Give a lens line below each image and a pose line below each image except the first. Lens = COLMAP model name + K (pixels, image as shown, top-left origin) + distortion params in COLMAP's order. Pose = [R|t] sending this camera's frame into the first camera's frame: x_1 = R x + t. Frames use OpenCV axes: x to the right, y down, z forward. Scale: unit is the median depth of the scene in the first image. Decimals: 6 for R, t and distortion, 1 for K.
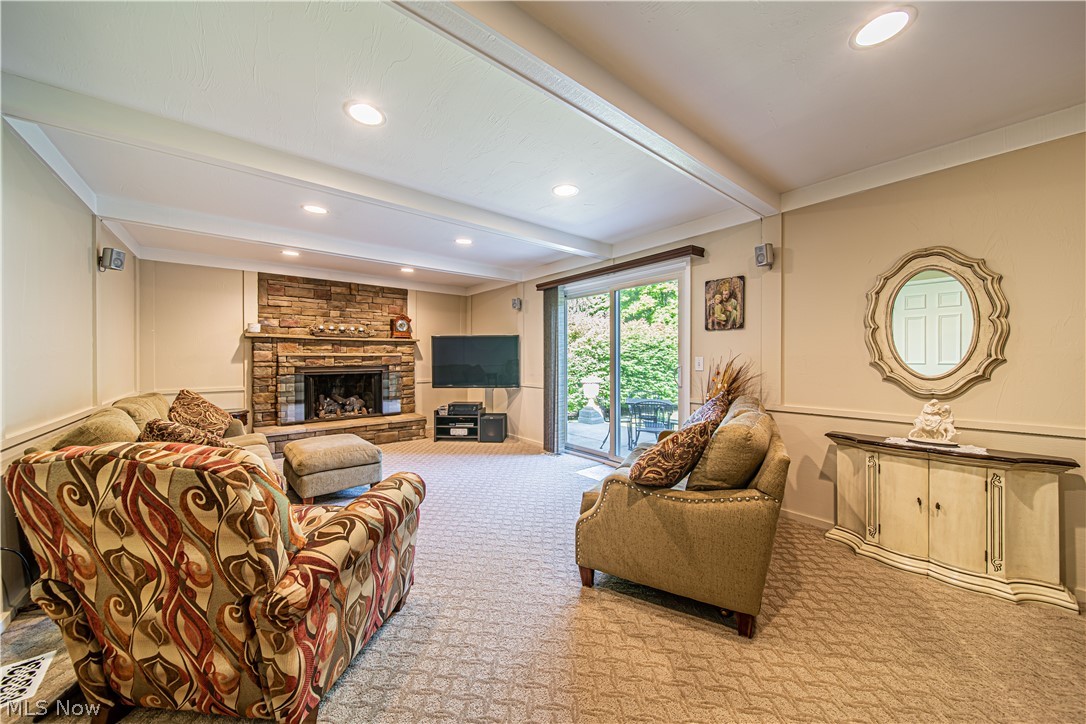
lens RADIAL K [[380.1, 0, 546.2], [0, 380.1, 358.2], [0, 0, 1]] dist [-0.001122, -0.000561]
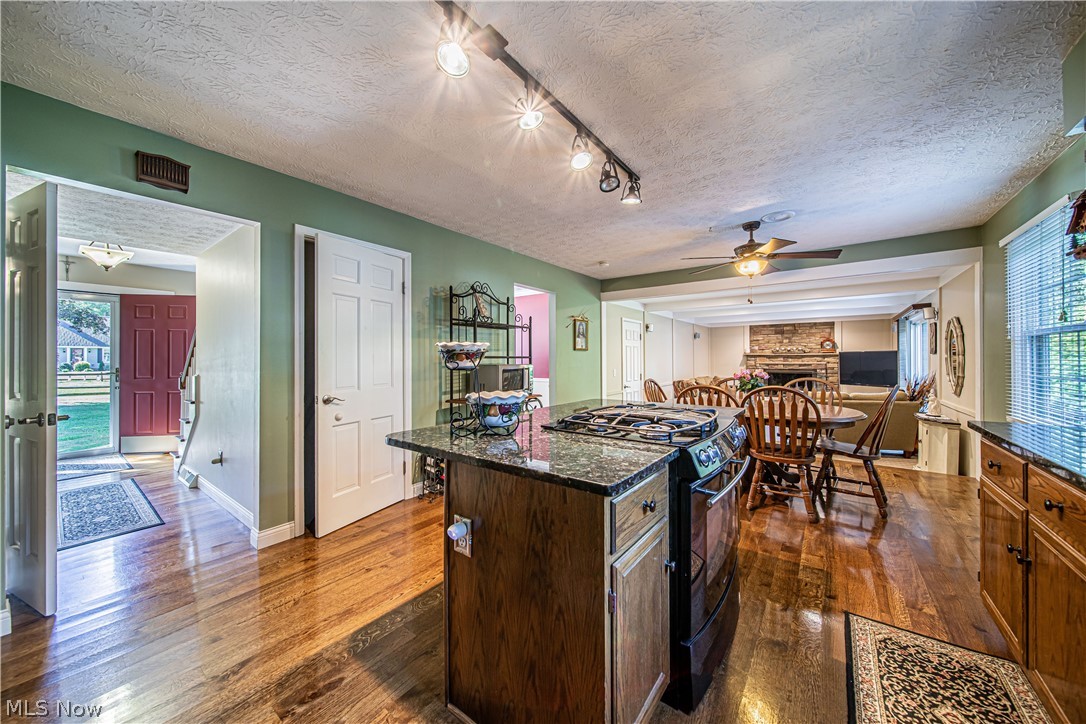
lens RADIAL K [[380.1, 0, 546.2], [0, 380.1, 358.2], [0, 0, 1]] dist [-0.001122, -0.000561]
pose [[0.236069, 0.001024, -0.971736, 1.118778], [0.002753, 0.999995, 0.001723, -0.043761], [0.971732, -0.003082, 0.236065, -0.677689]]
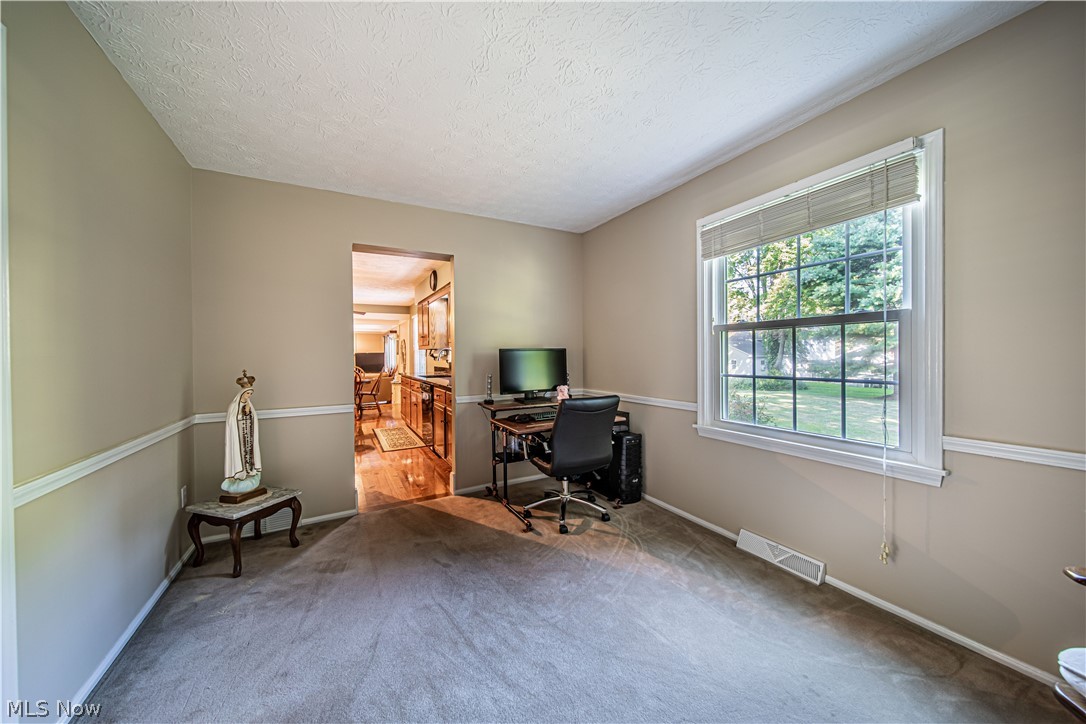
lens RADIAL K [[380.1, 0, 546.2], [0, 380.1, 358.2], [0, 0, 1]] dist [-0.001122, -0.000561]
pose [[0.983325, -0.002312, -0.181840, 1.531289], [0.003576, 0.999972, 0.006621, -0.041500], [0.181820, -0.007161, 0.983306, -1.297740]]
